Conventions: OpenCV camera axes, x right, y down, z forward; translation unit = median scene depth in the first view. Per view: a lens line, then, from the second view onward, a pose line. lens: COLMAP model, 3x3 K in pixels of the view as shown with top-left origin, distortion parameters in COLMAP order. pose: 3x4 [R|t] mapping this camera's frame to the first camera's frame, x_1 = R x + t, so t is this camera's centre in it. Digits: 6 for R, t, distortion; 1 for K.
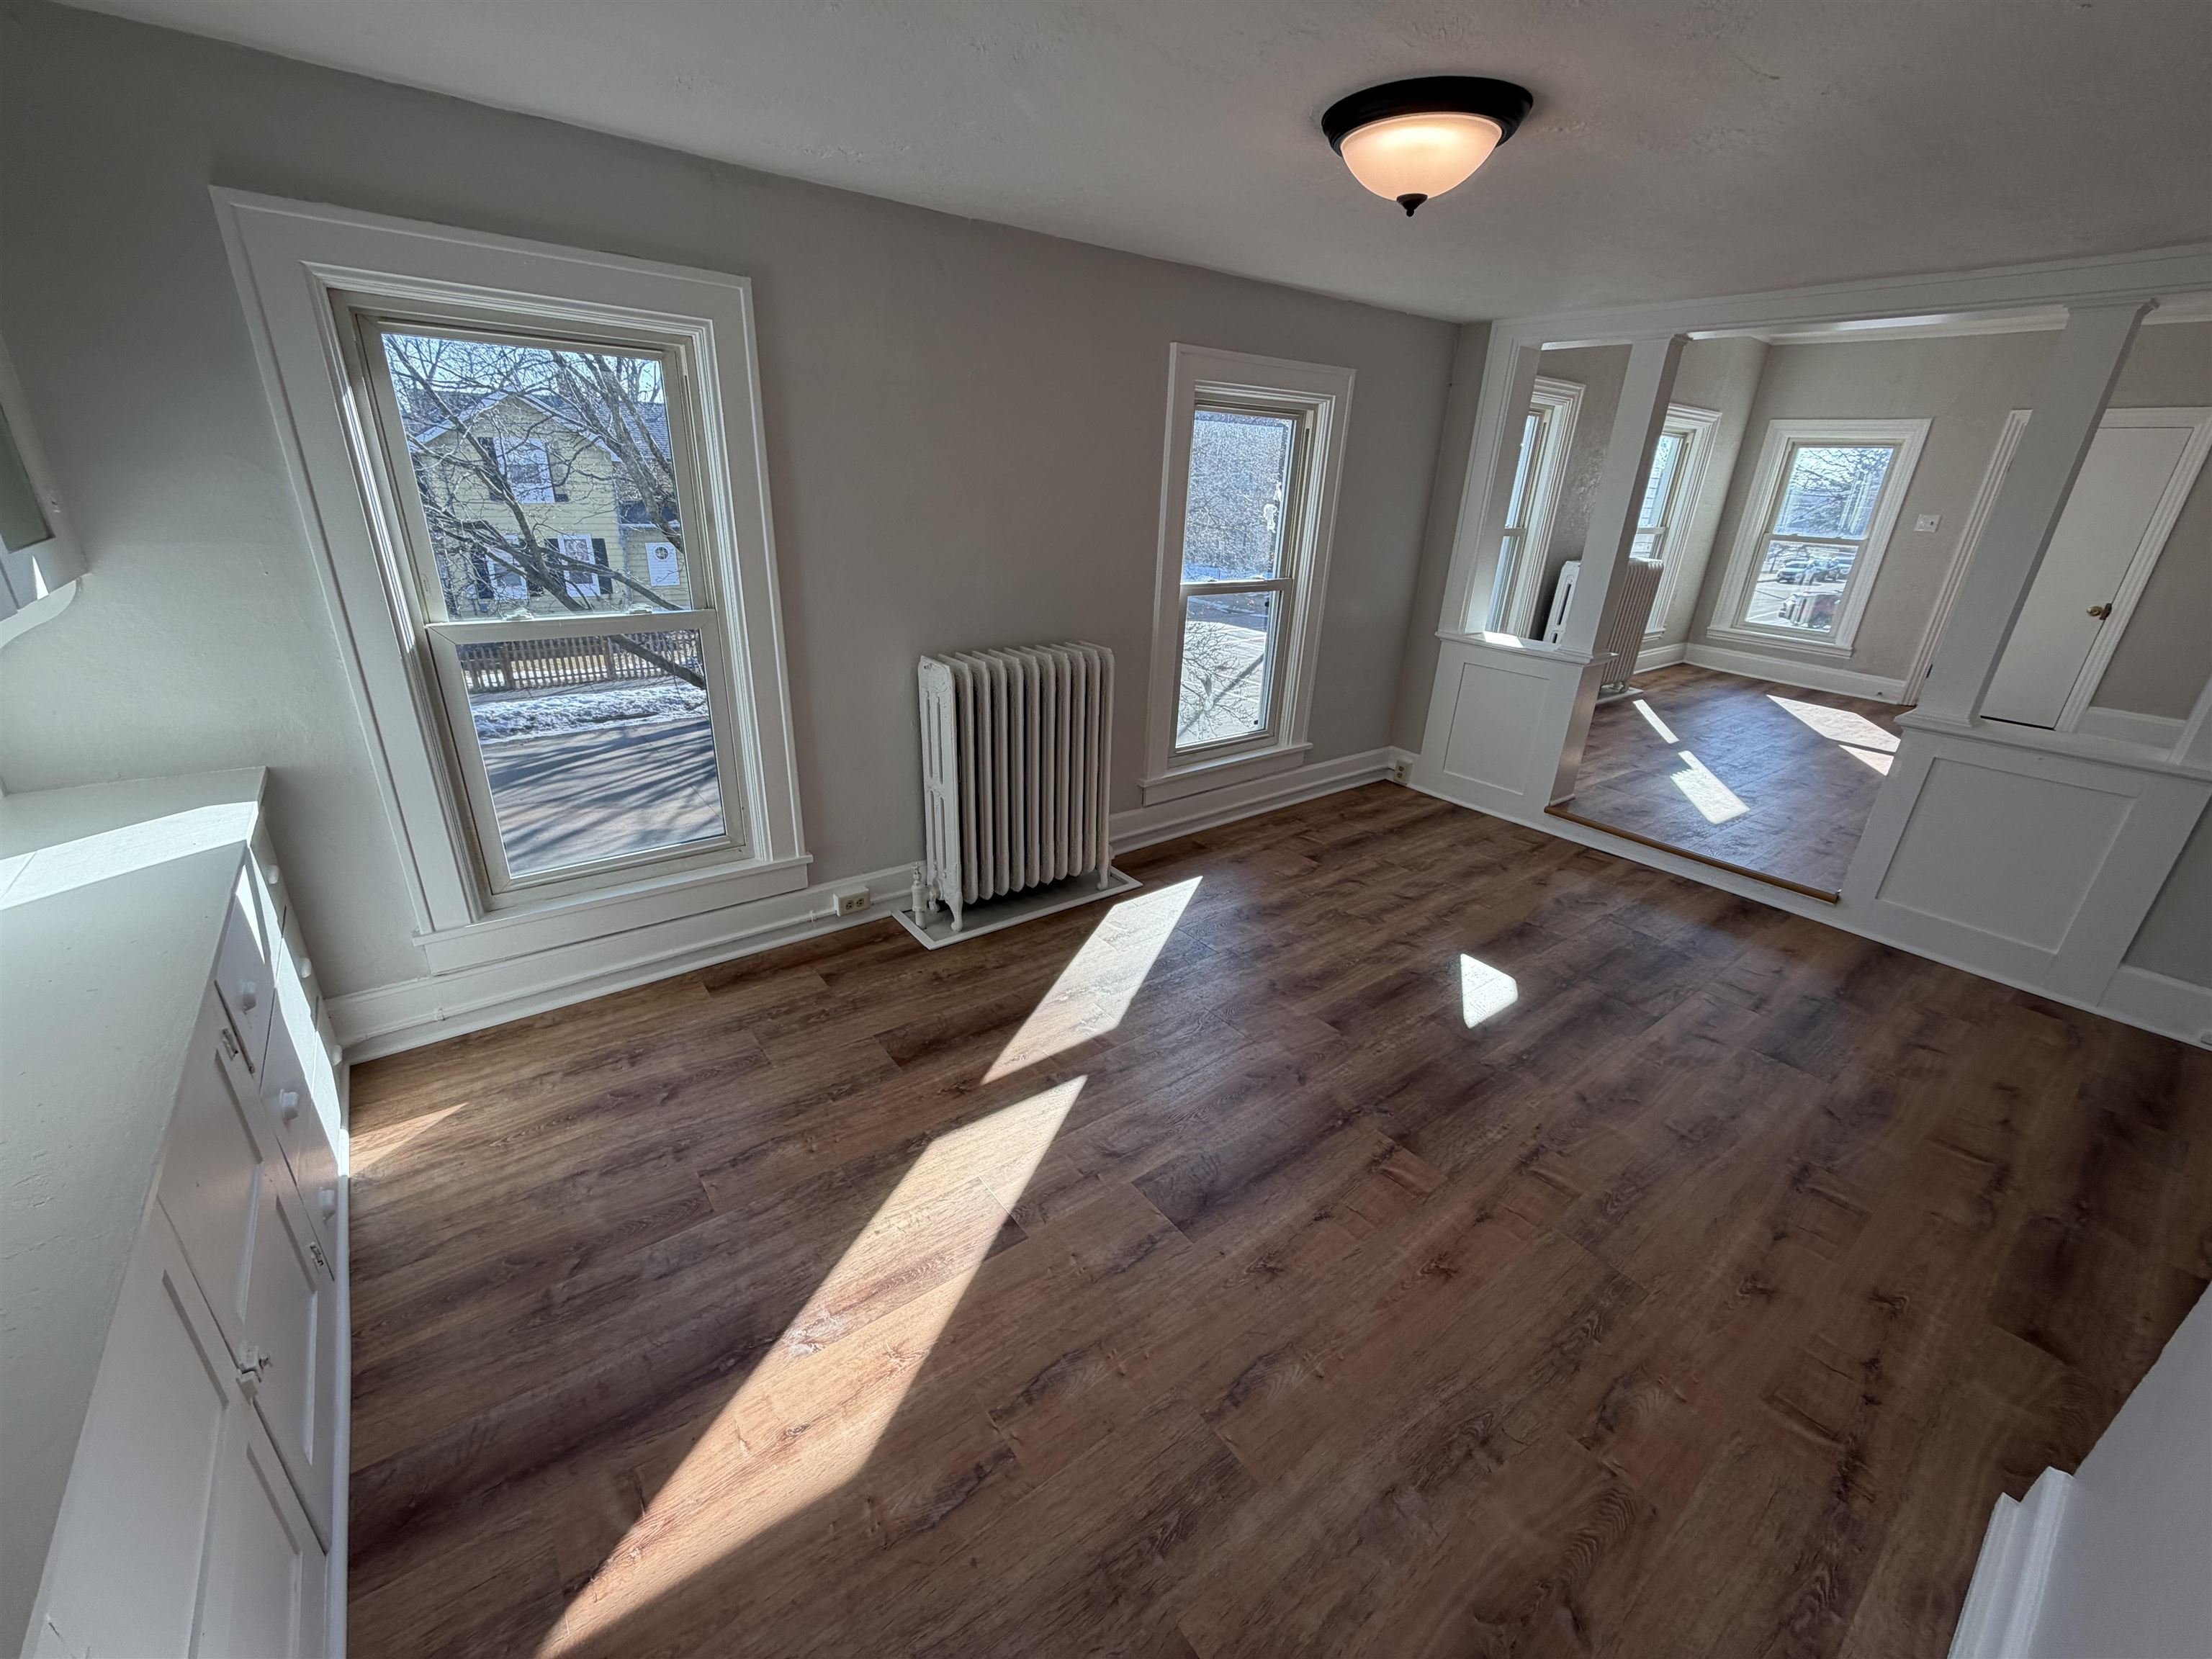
lens RADIAL K [[876.6, 0, 1099.8], [0, 876.6, 824.1], [0, 0, 1]] dist [0.000114, 0.001041]
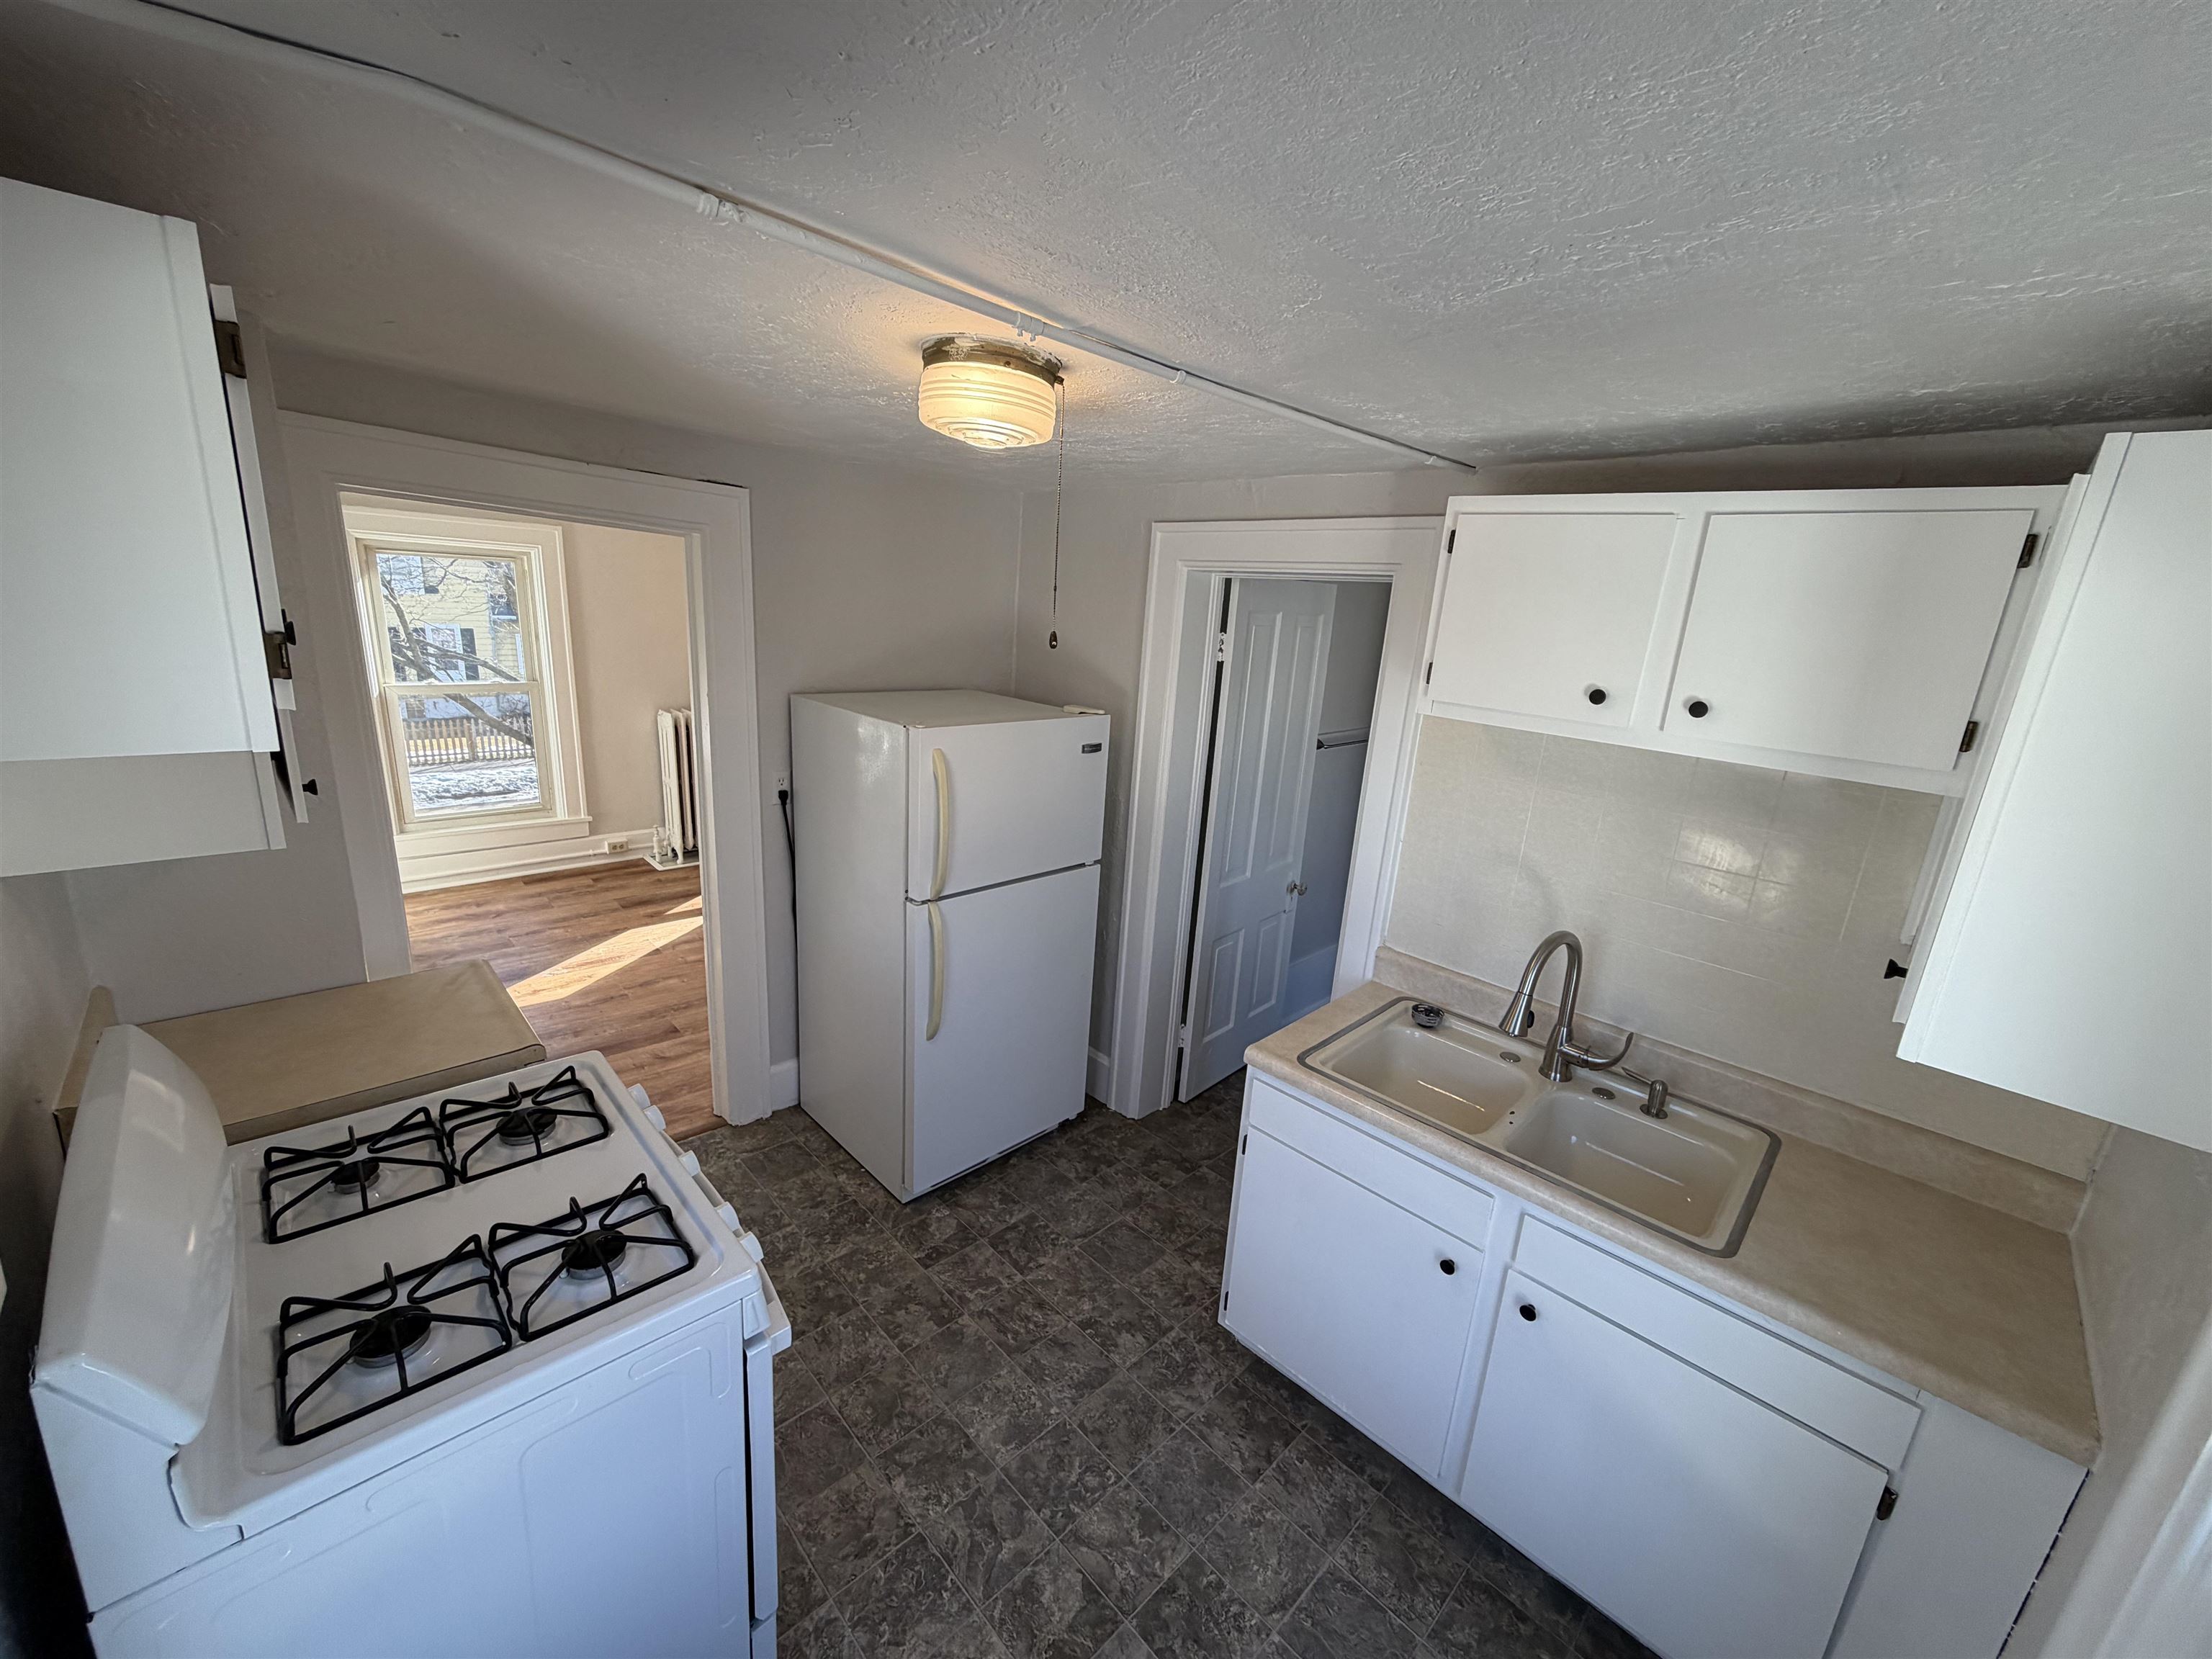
lens RADIAL K [[876.6, 0, 1106.7], [0, 876.6, 842.1], [0, 0, 1]] dist [0.000114, 0.001041]
pose [[0.992340, 0.004829, 0.123441, 0.509020], [0.006653, 0.995697, -0.092431, 0.263529], [-0.123356, 0.092544, 0.988038, -0.924473]]
